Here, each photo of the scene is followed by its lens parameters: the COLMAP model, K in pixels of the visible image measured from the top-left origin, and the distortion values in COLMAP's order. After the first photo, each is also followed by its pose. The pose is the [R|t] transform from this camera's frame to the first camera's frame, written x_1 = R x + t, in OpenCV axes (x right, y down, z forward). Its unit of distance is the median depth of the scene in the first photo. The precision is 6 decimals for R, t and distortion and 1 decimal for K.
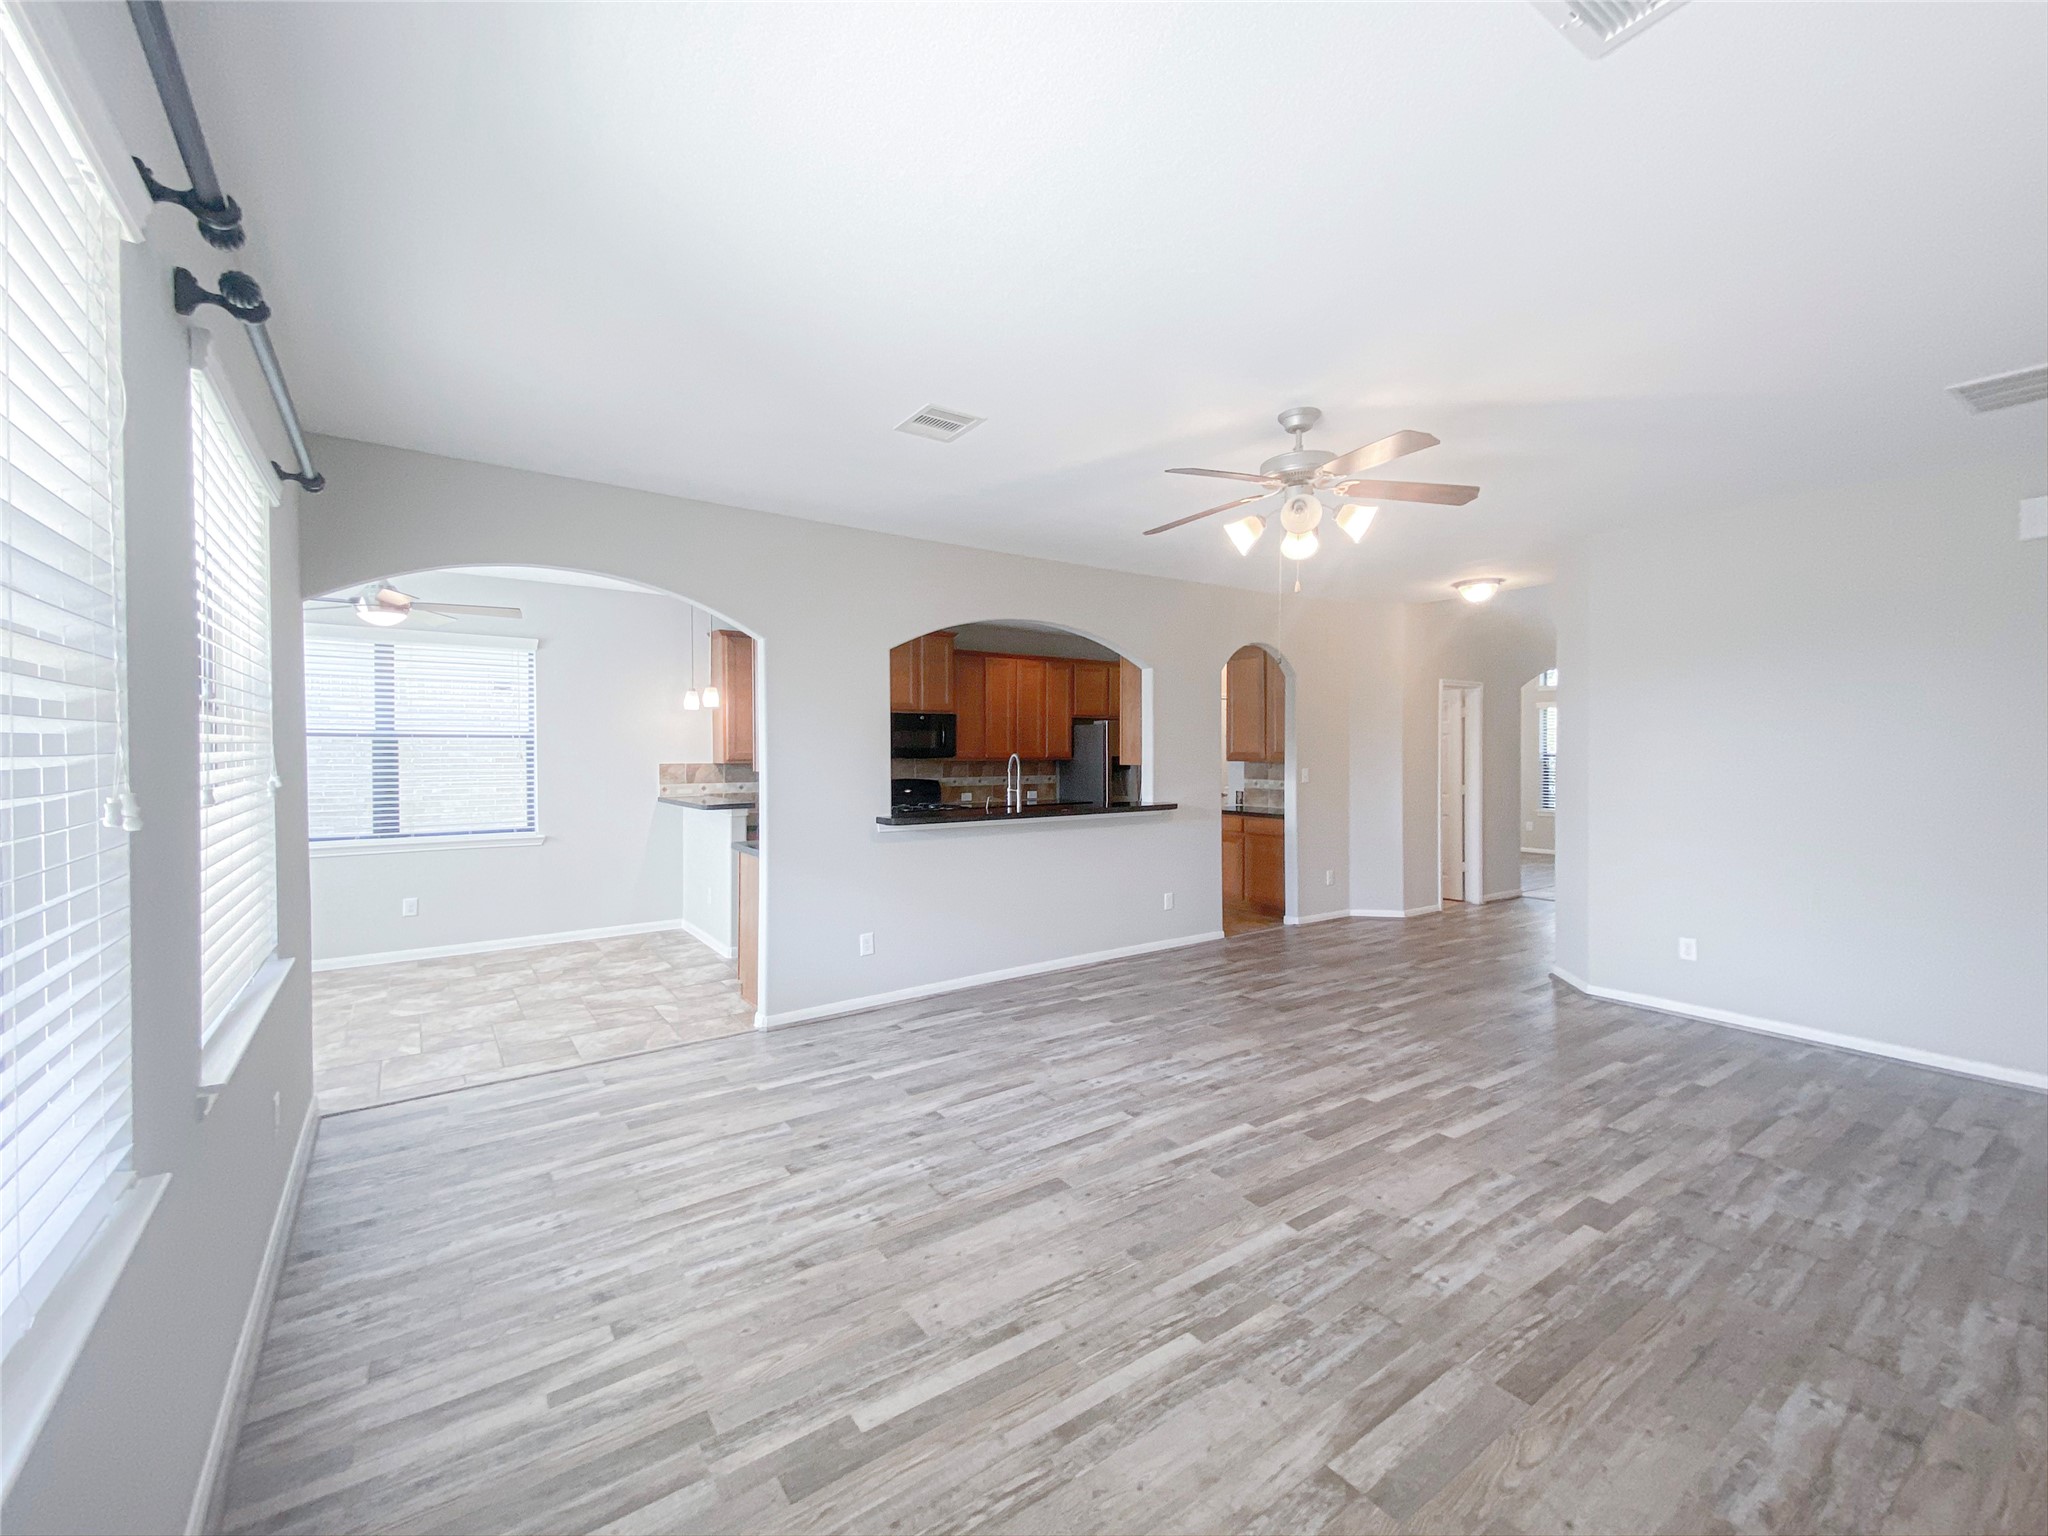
lens RADIAL K [[838.1, 0, 1016.6], [0, 838.1, 755.5], [0, 0, 1]] dist [-0.002791, -0.006060]
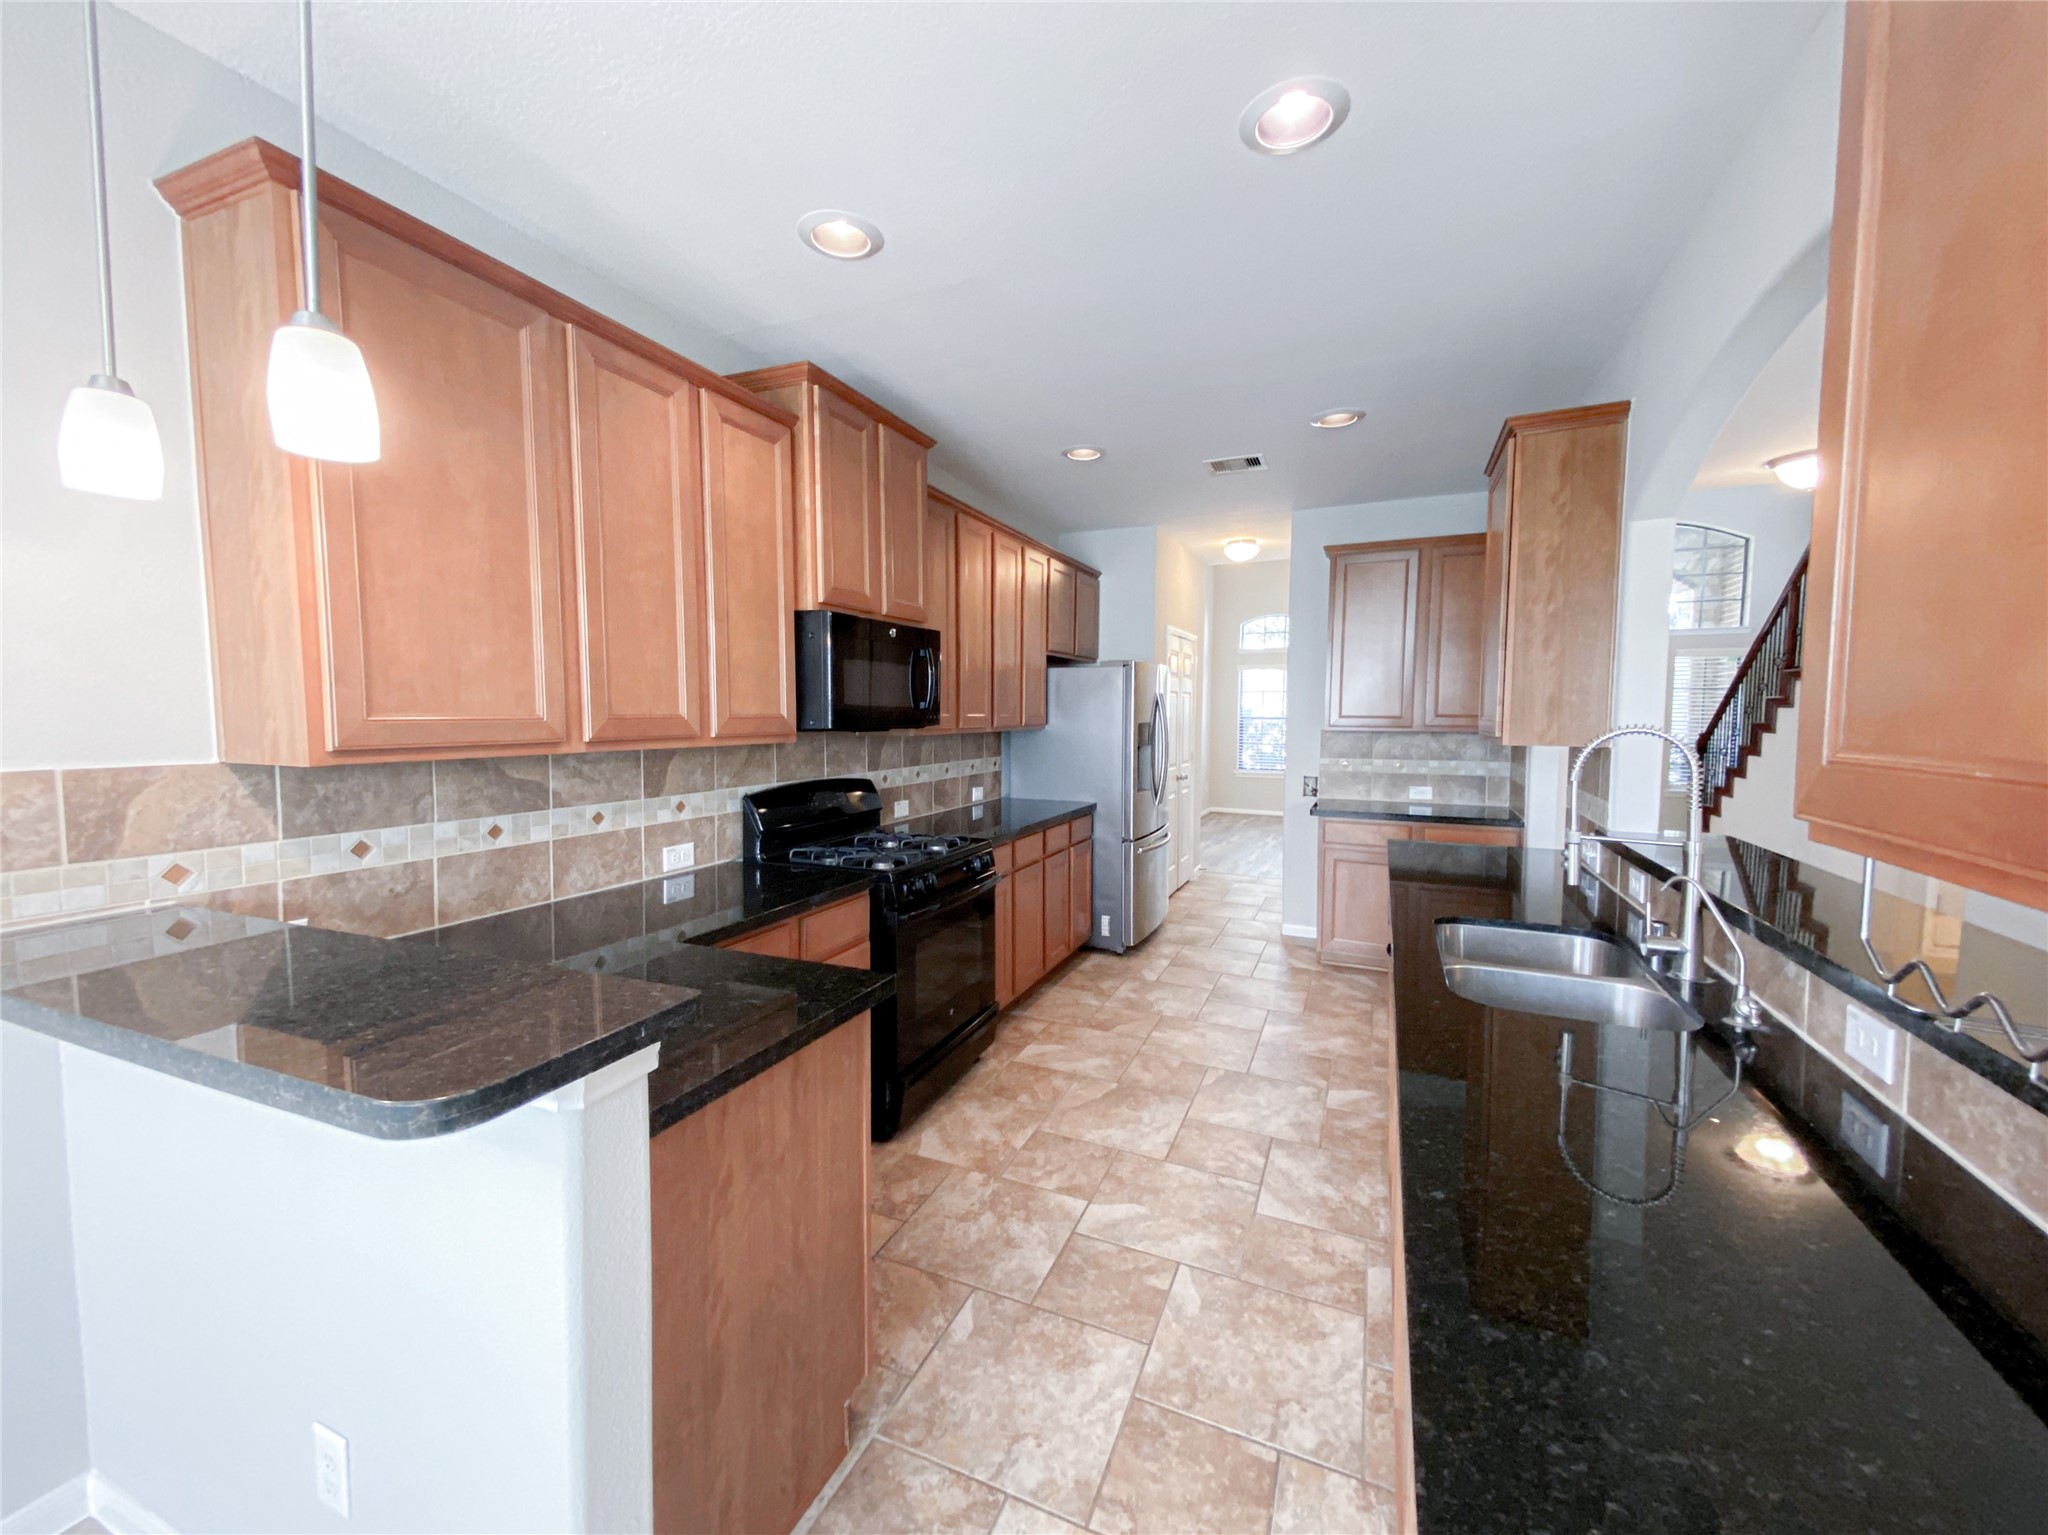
lens RADIAL K [[838.1, 0, 1040.0], [0, 838.1, 765.6], [0, 0, 1]] dist [-0.002791, -0.006060]
pose [[0.846365, -0.031400, 0.531677, -0.250358], [-0.000998, 0.998165, 0.060538, -0.003828], [-0.532602, -0.051768, 0.844781, 0.583988]]
